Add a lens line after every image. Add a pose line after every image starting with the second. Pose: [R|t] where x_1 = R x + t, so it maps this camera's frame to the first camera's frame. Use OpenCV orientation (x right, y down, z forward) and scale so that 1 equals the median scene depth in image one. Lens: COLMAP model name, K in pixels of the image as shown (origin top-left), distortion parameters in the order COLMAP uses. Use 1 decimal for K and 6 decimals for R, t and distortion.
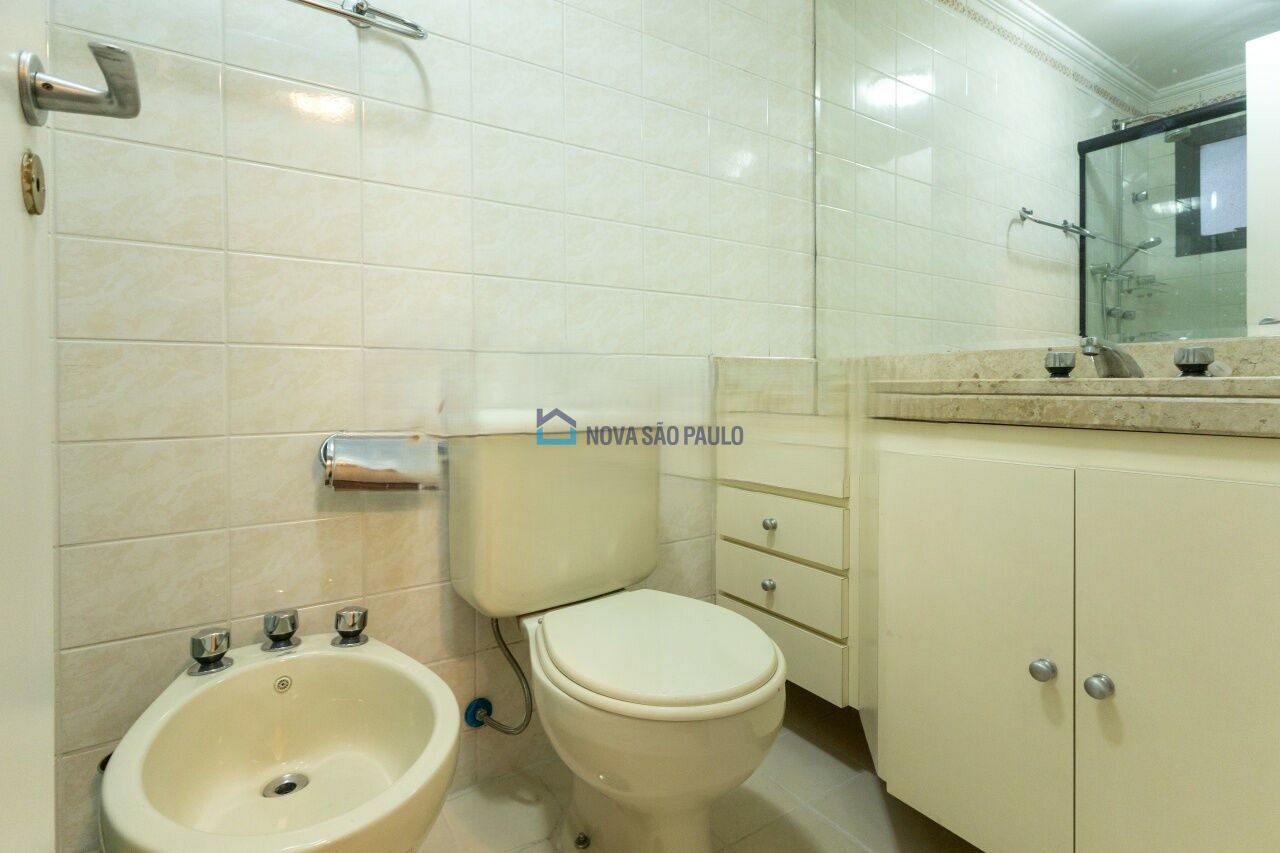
lens RADIAL K [[603.3, 0, 631.3], [0, 603.3, 396.2], [0, 0, 1]] dist [0.001560, 0.001659]
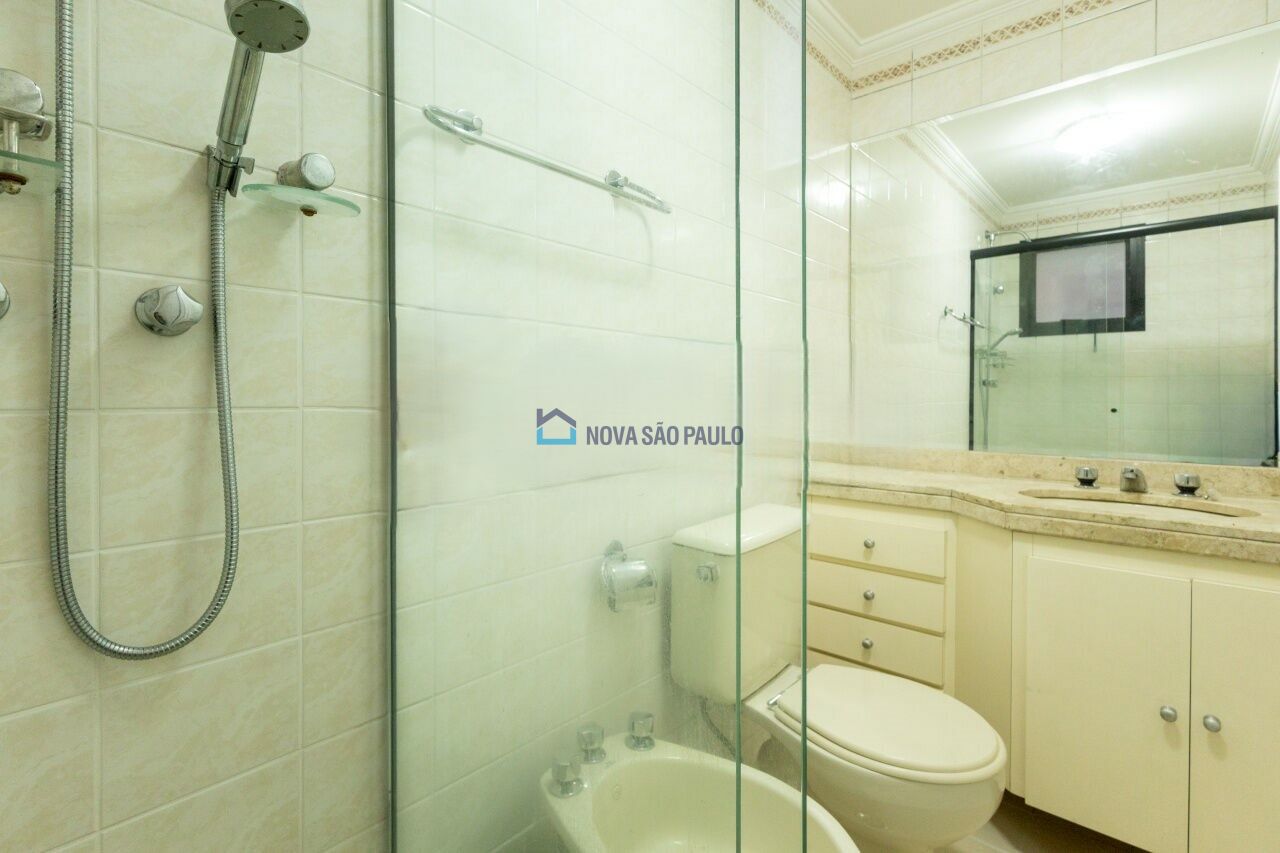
lens RADIAL K [[603.3, 0, 575.5], [0, 603.3, 396.4], [0, 0, 1]] dist [0.001560, 0.001659]
pose [[0.974778, 0.009823, 0.222959, -0.749373], [-0.008210, 0.999933, -0.008161, -0.213643], [-0.223024, 0.006125, 0.974794, -0.101081]]
